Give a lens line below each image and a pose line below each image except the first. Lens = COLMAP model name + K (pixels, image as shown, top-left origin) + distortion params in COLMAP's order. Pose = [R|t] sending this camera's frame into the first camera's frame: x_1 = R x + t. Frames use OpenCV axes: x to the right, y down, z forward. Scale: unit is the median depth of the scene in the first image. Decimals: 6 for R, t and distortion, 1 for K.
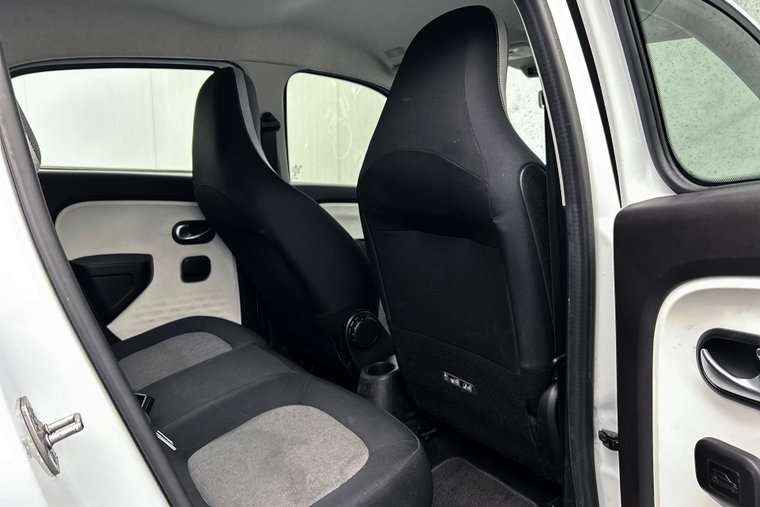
lens RADIAL K [[568.9, 0, 380.8], [0, 568.9, 257.9], [0, 0, 1]] dist [0.068954, -0.090792]
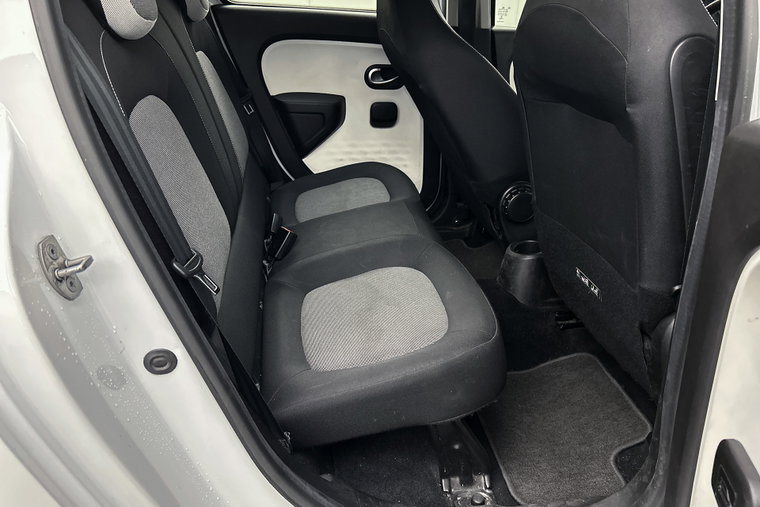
lens RADIAL K [[568.9, 0, 380.8], [0, 568.9, 257.9], [0, 0, 1]] dist [0.068954, -0.090792]
pose [[0.895894, 0.209073, -0.391998, 0.153544], [-0.094278, 0.951719, 0.292134, -0.042854], [0.434149, -0.224764, 0.872351, 0.062012]]
